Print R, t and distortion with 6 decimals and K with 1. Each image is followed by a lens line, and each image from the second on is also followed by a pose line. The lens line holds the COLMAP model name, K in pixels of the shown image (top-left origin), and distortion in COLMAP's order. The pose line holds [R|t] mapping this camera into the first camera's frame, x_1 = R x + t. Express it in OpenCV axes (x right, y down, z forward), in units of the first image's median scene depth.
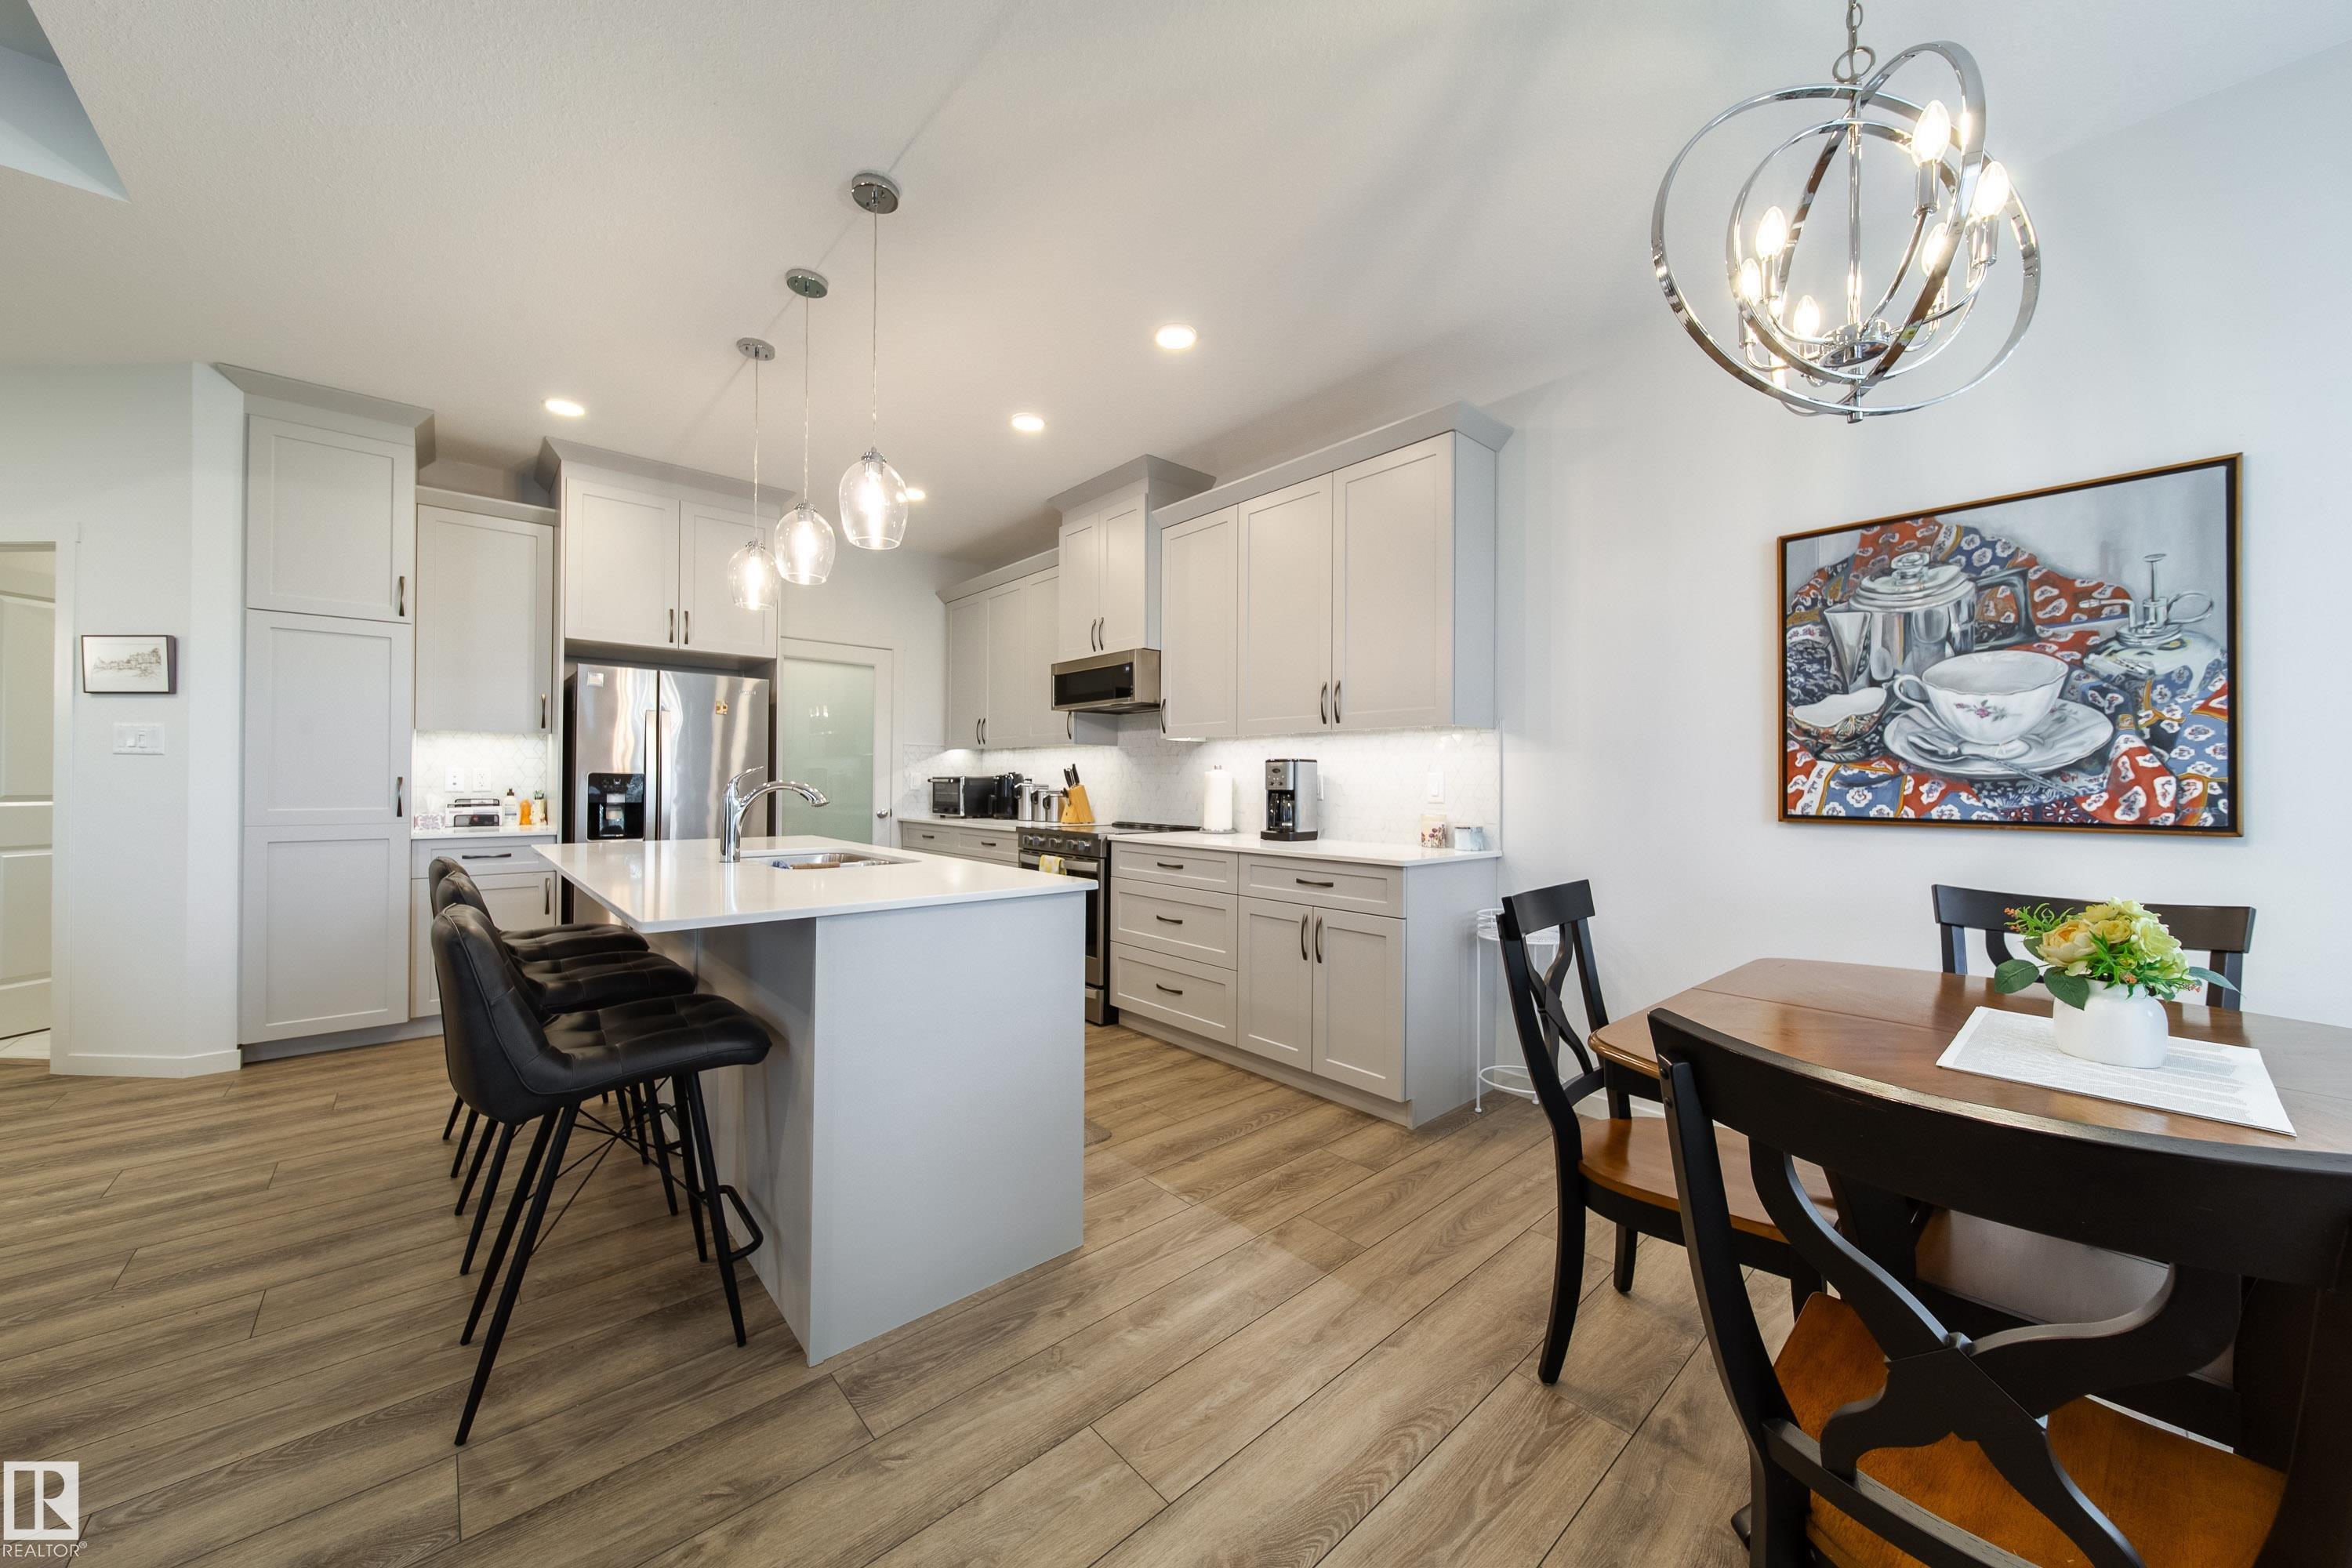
lens RADIAL K [[828.7, 0, 1182.1], [0, 828.7, 774.3], [0, 0, 1]] dist [0.002424, -0.001583]
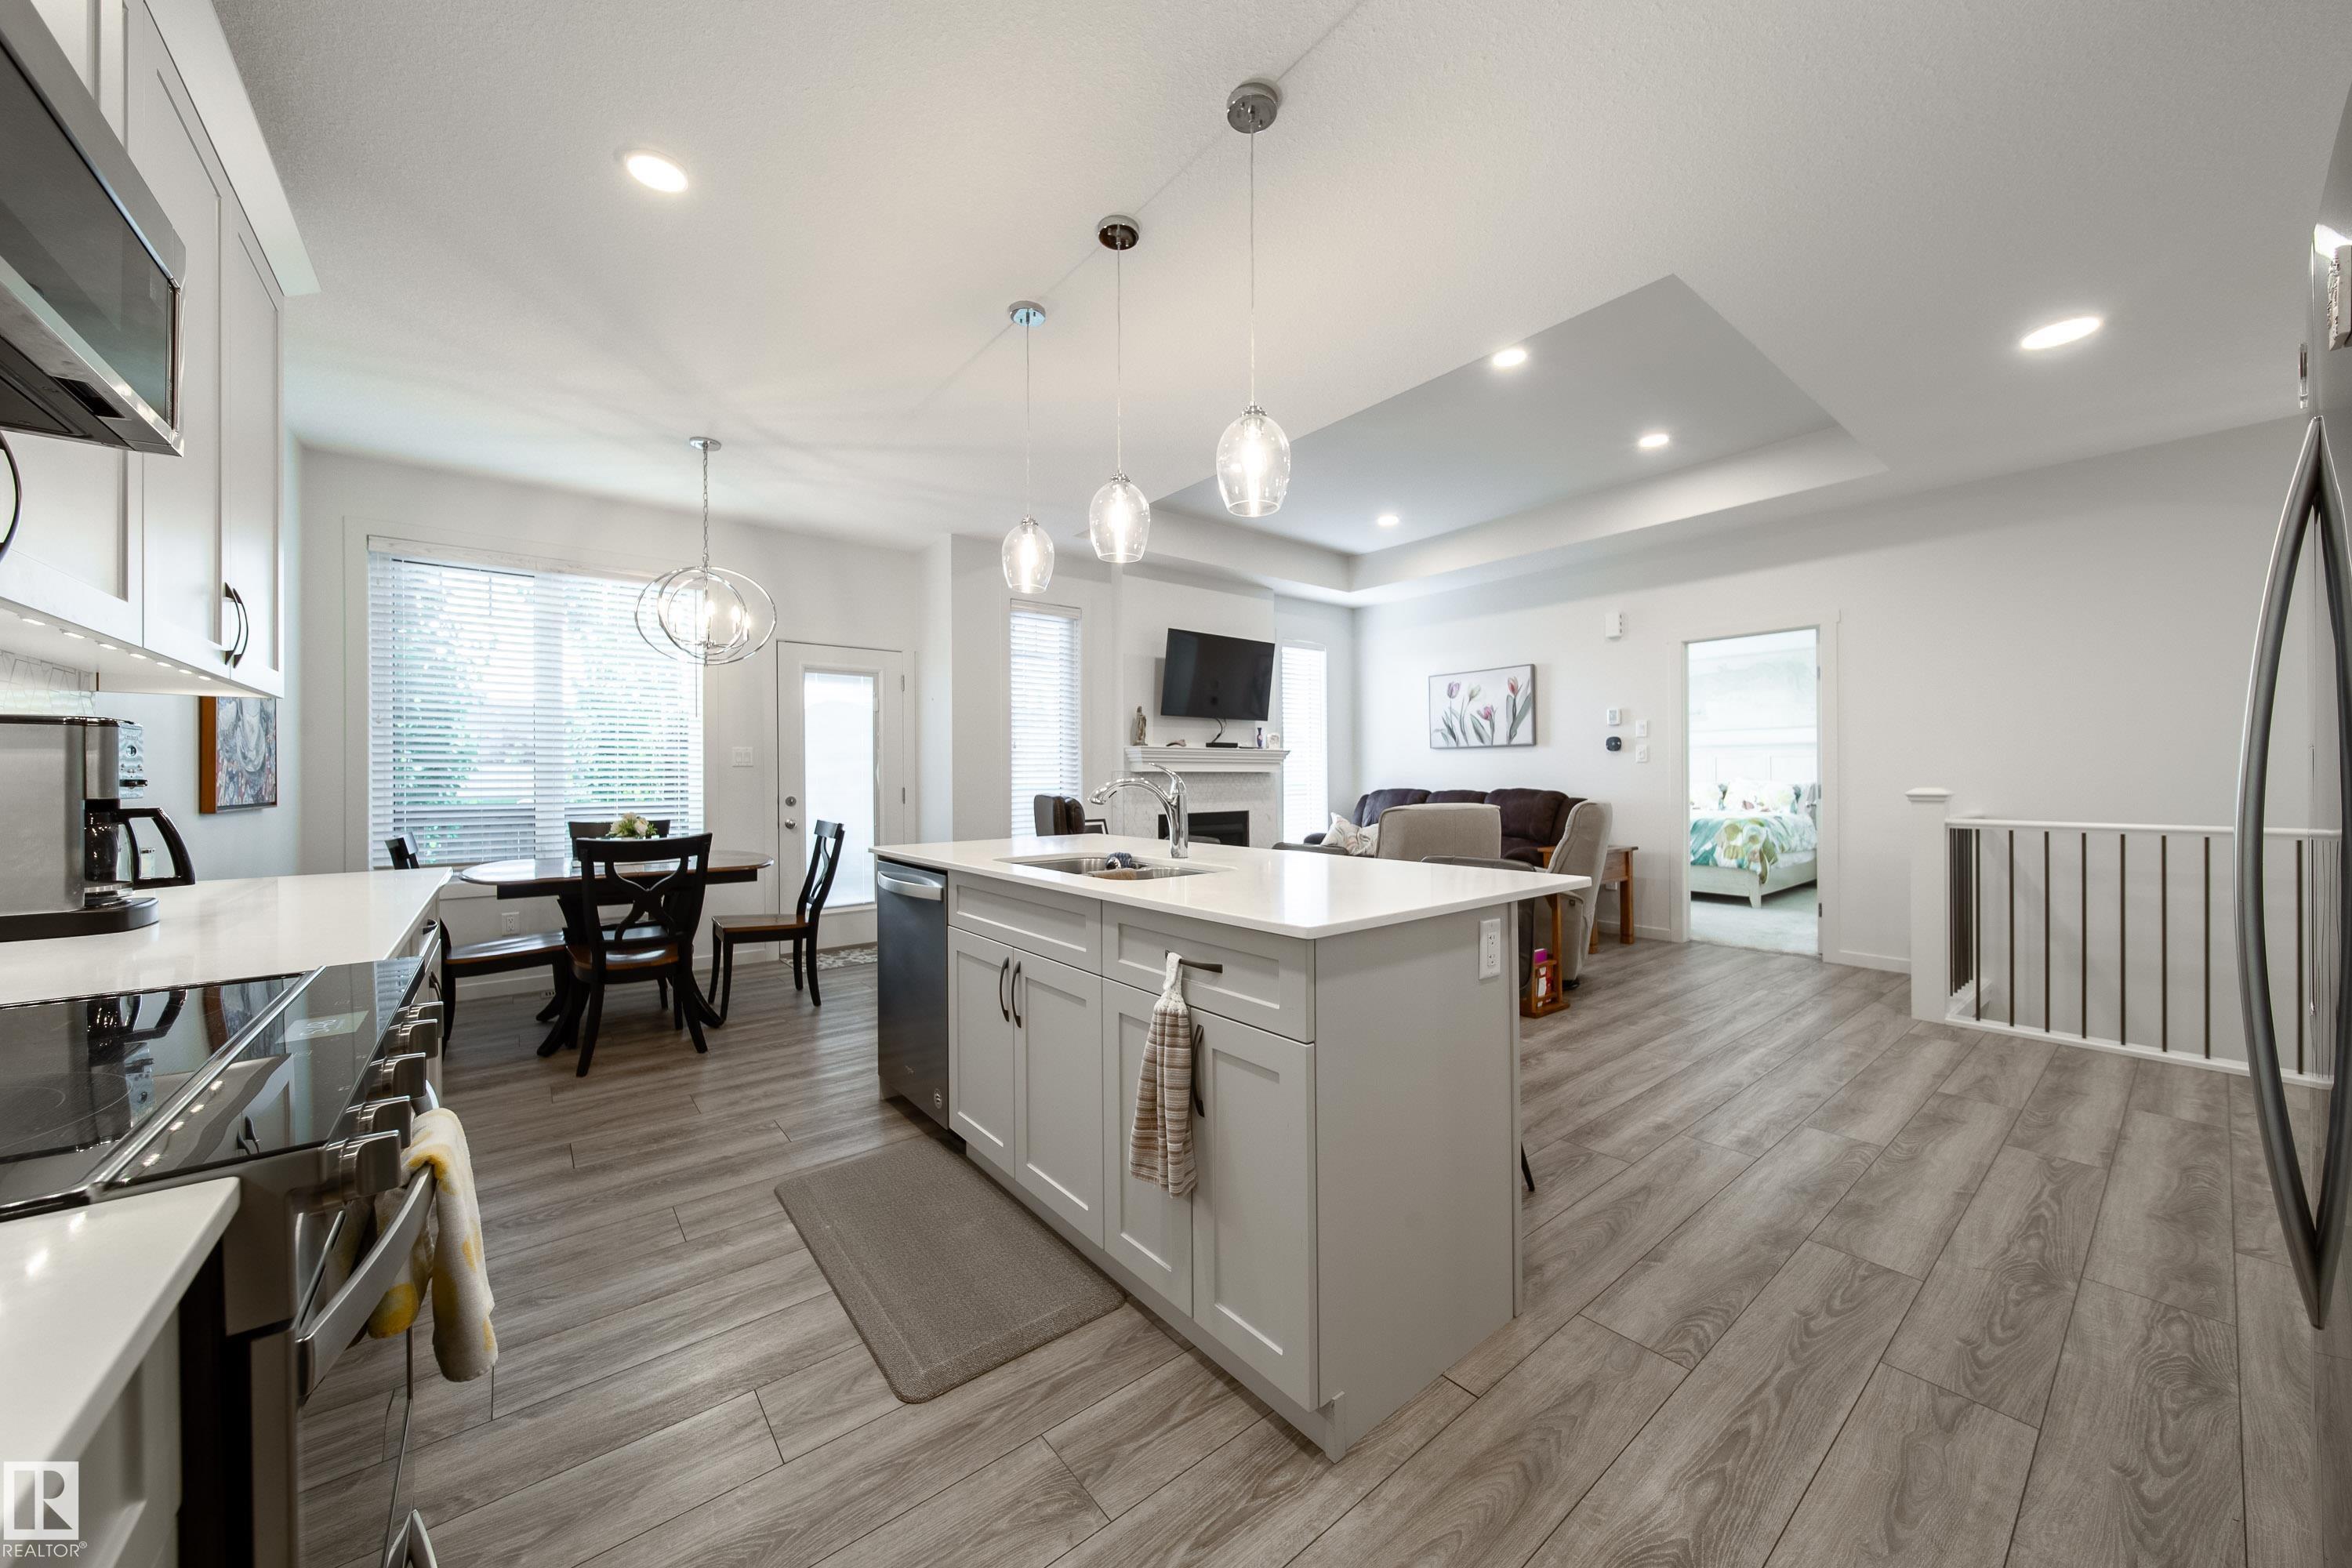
lens RADIAL K [[828.7, 0, 1180.8], [0, 828.7, 773.8], [0, 0, 1]] dist [0.002424, -0.001583]
pose [[-0.998462, -0.001519, 0.055418, -0.606833], [-0.002241, 0.999913, -0.012966, 0.016763], [-0.055394, -0.013070, -0.998379, 2.026770]]
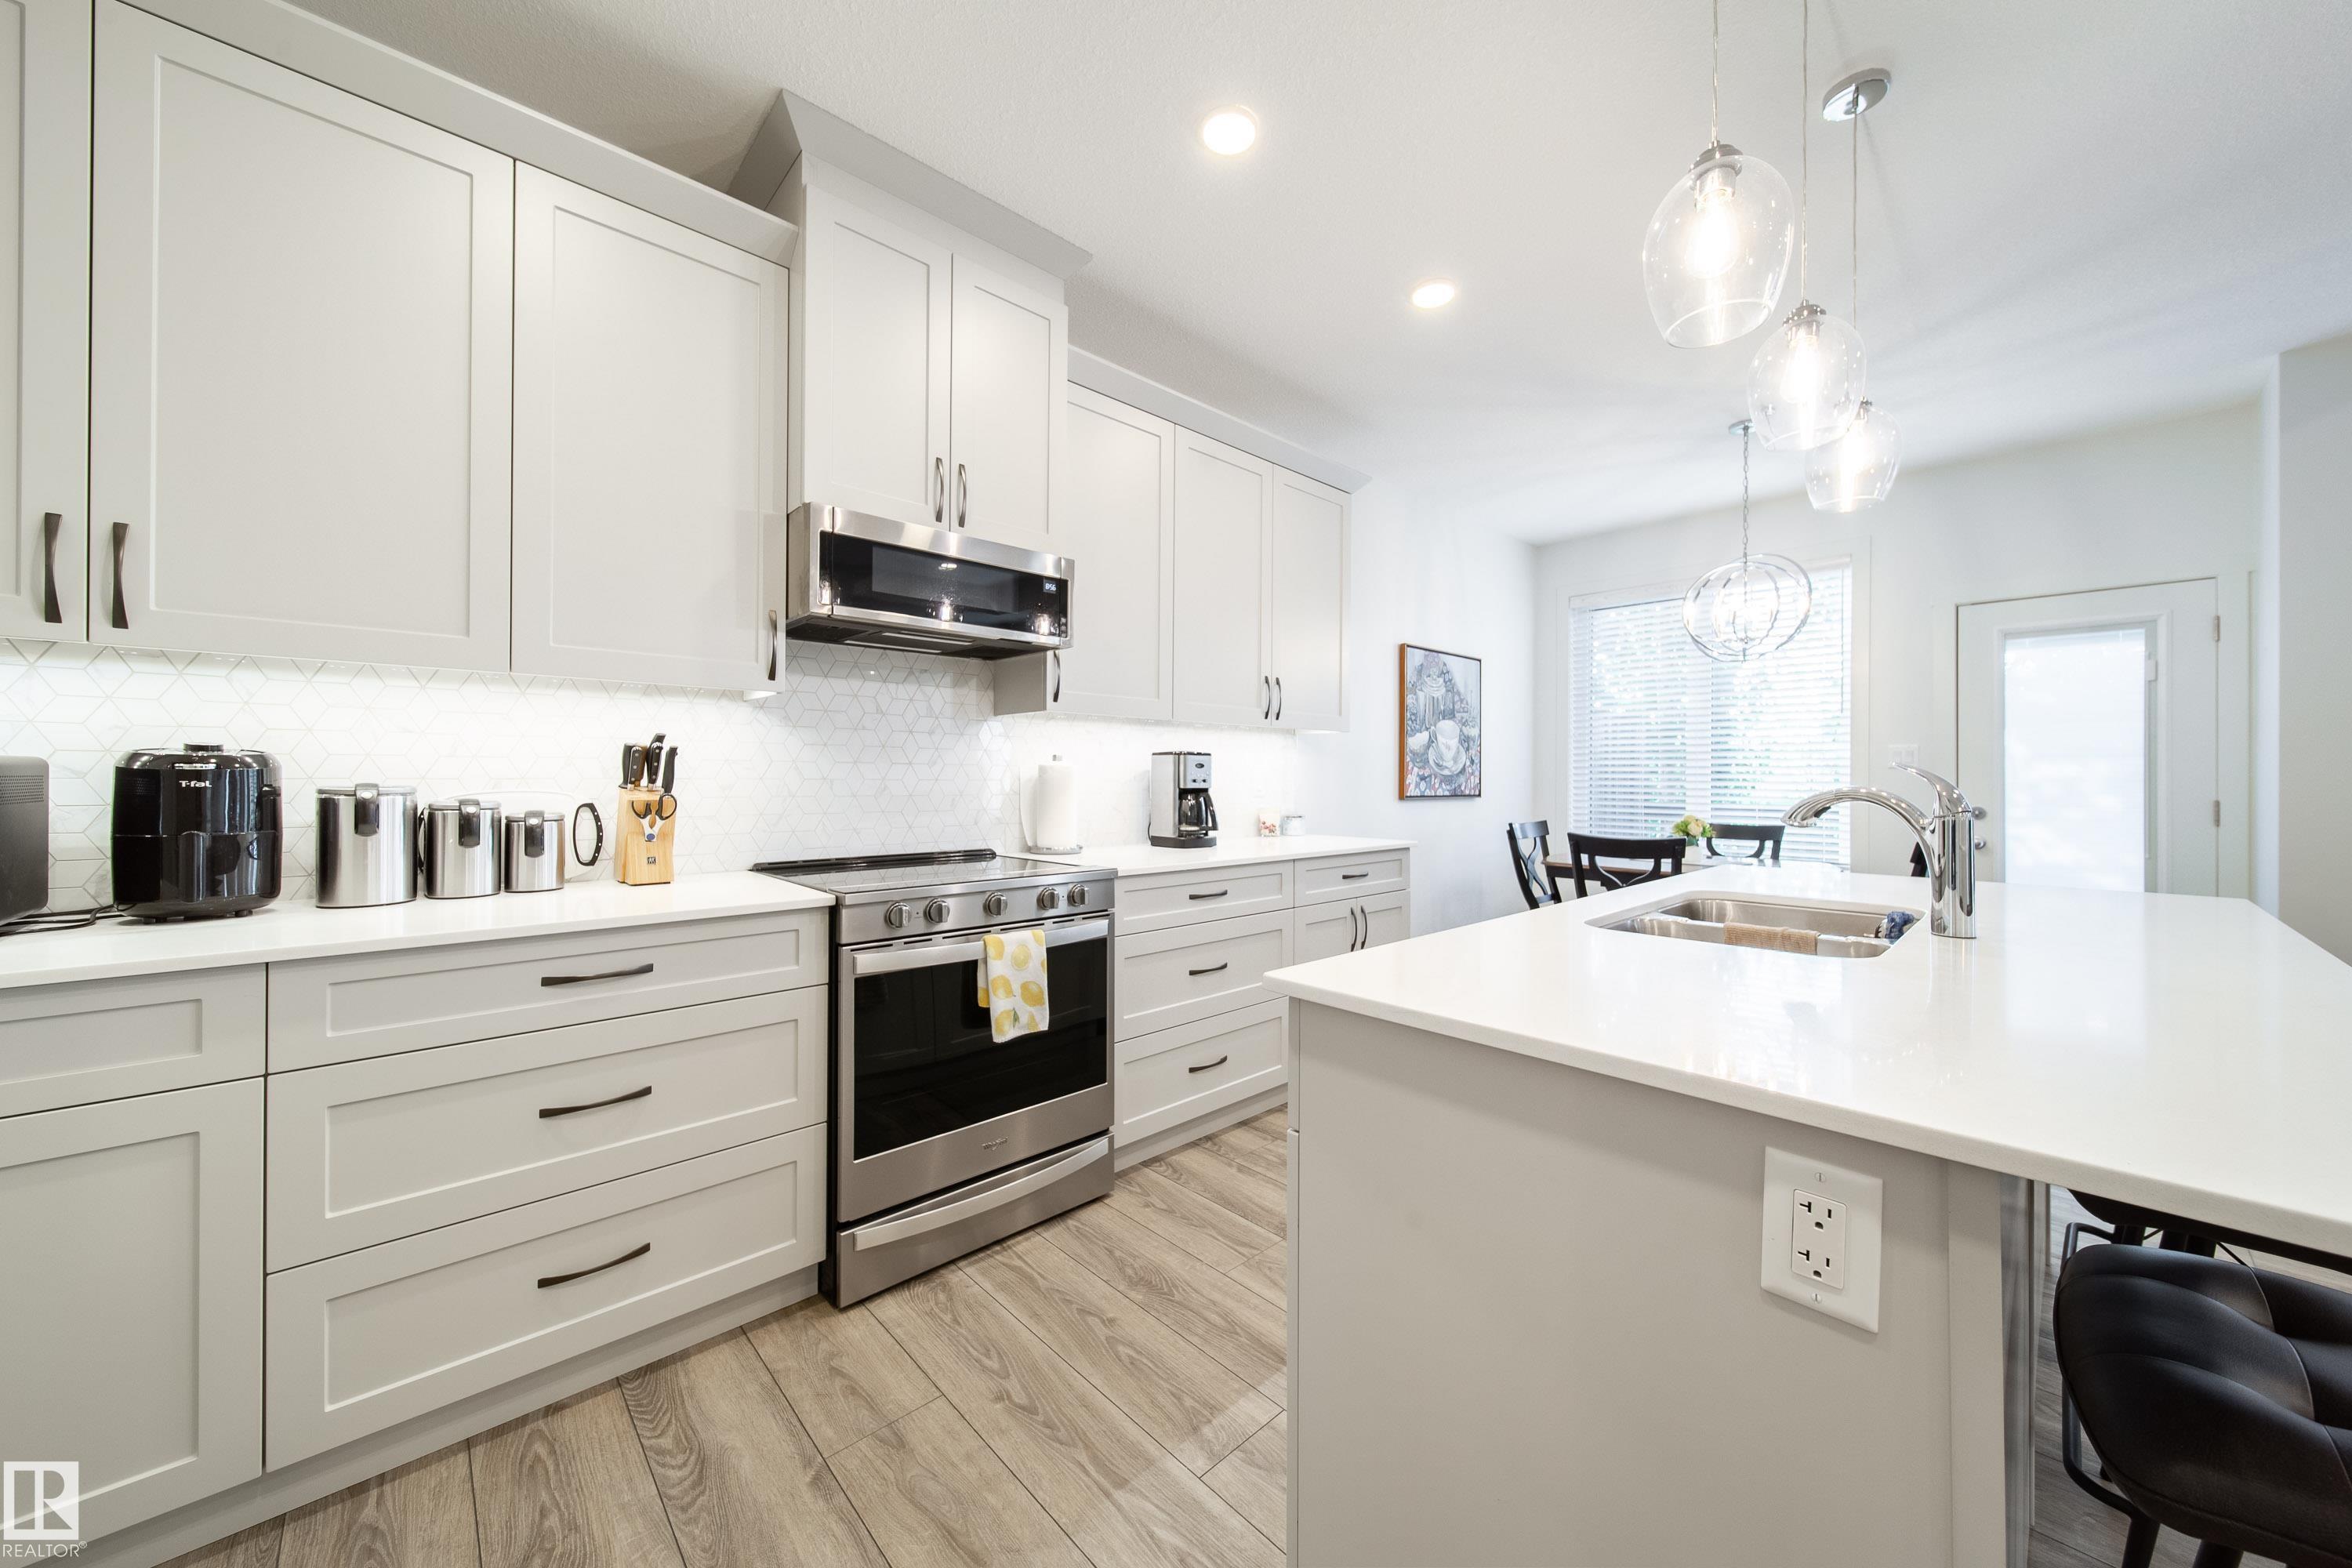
lens RADIAL K [[828.7, 0, 1181.8], [0, 828.7, 775.2], [0, 0, 1]] dist [0.002424, -0.001583]
pose [[-0.020647, -0.002482, 0.999784, -1.094091], [-0.014163, 0.999897, 0.002190, 0.005818], [-0.999687, -0.014115, -0.020680, 1.530058]]
